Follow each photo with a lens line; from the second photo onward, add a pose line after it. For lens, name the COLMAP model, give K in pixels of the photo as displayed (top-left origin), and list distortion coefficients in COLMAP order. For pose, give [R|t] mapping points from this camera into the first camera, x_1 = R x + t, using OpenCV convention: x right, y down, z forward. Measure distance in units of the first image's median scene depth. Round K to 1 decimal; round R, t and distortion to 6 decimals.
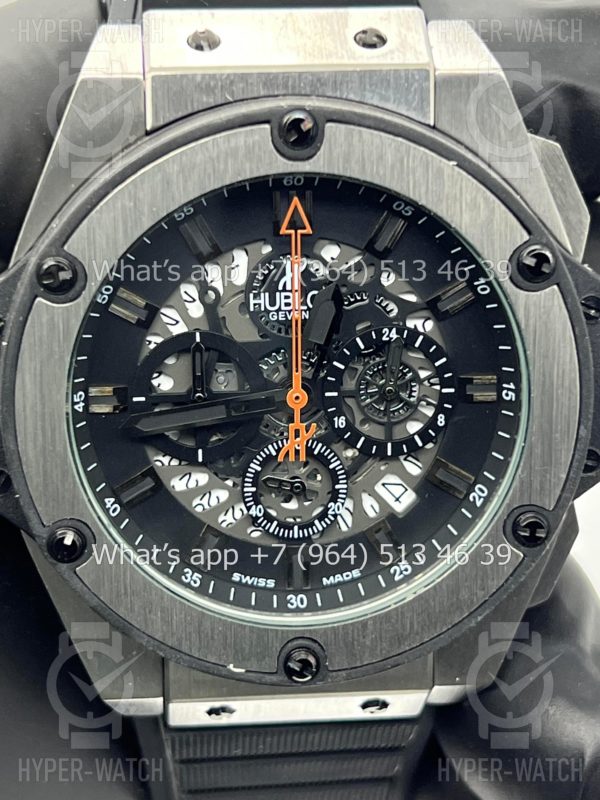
lens RADIAL K [[1906.9, 0, 299.8], [0, 1906.9, 399.1], [0, 0, 1]] dist [0.233935, 0.000000]
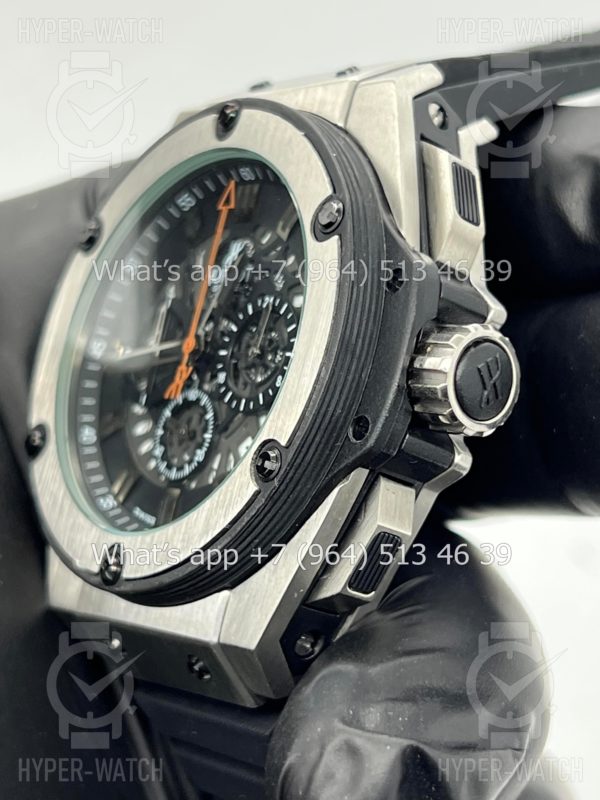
lens RADIAL K [[1906.9, 0, 299.4], [0, 1906.9, 403.8], [0, 0, 1]] dist [0.233935, 0.000000]
pose [[0.566745, 0.017573, -0.823706, 0.971715], [-0.417084, 0.868319, -0.268446, 0.307534], [0.710522, 0.495695, 0.499444, 0.486512]]
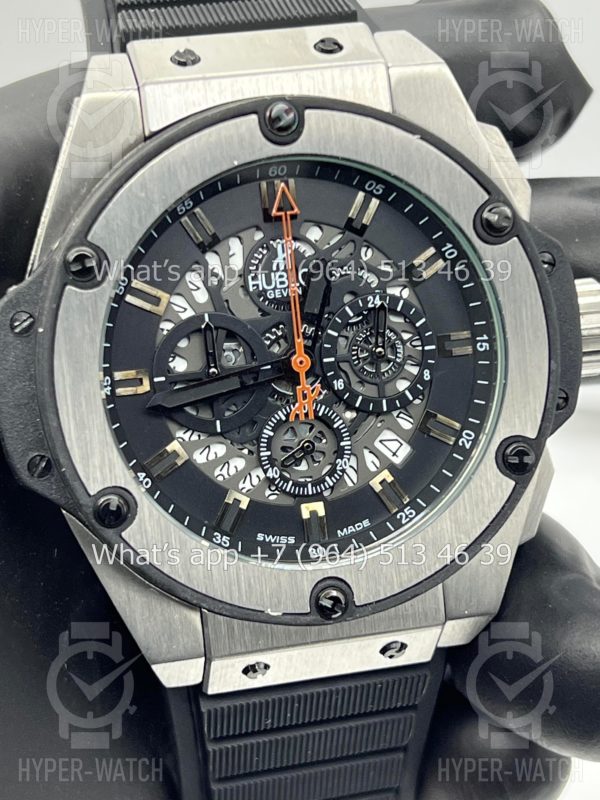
lens RADIAL K [[1906.9, 0, 308.0], [0, 1906.9, 414.9], [0, 0, 1]] dist [0.233935, 0.000000]
pose [[0.988489, -0.104217, 0.109671, -0.122182], [0.118020, 0.984729, -0.127985, 0.171962], [-0.094658, 0.139455, 0.985694, -0.098138]]
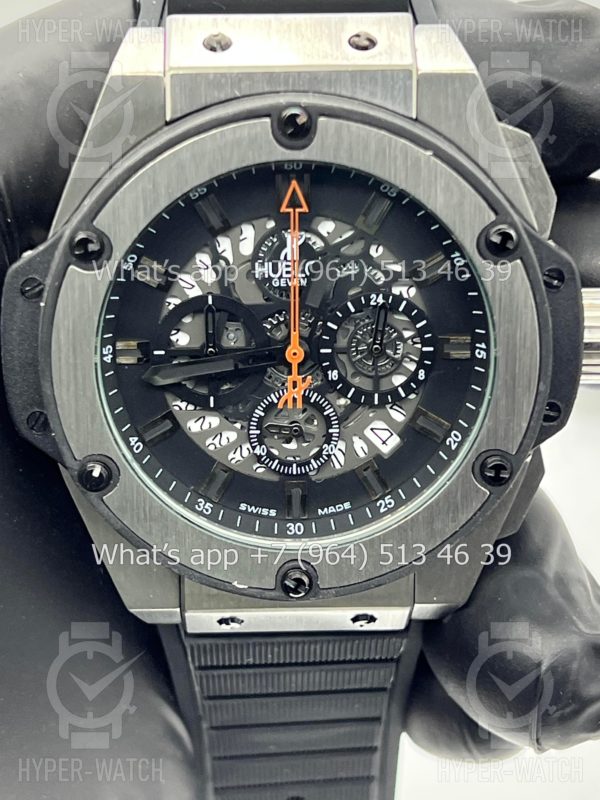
lens RADIAL K [[1906.9, 0, 299.0], [0, 1906.9, 399.9], [0, 0, 1]] dist [0.233935, 0.000000]
pose [[0.998388, 0.016784, -0.054218, 0.063711], [-0.014703, 0.999148, 0.038557, -0.017128], [0.054819, -0.037698, 0.997784, -0.153151]]
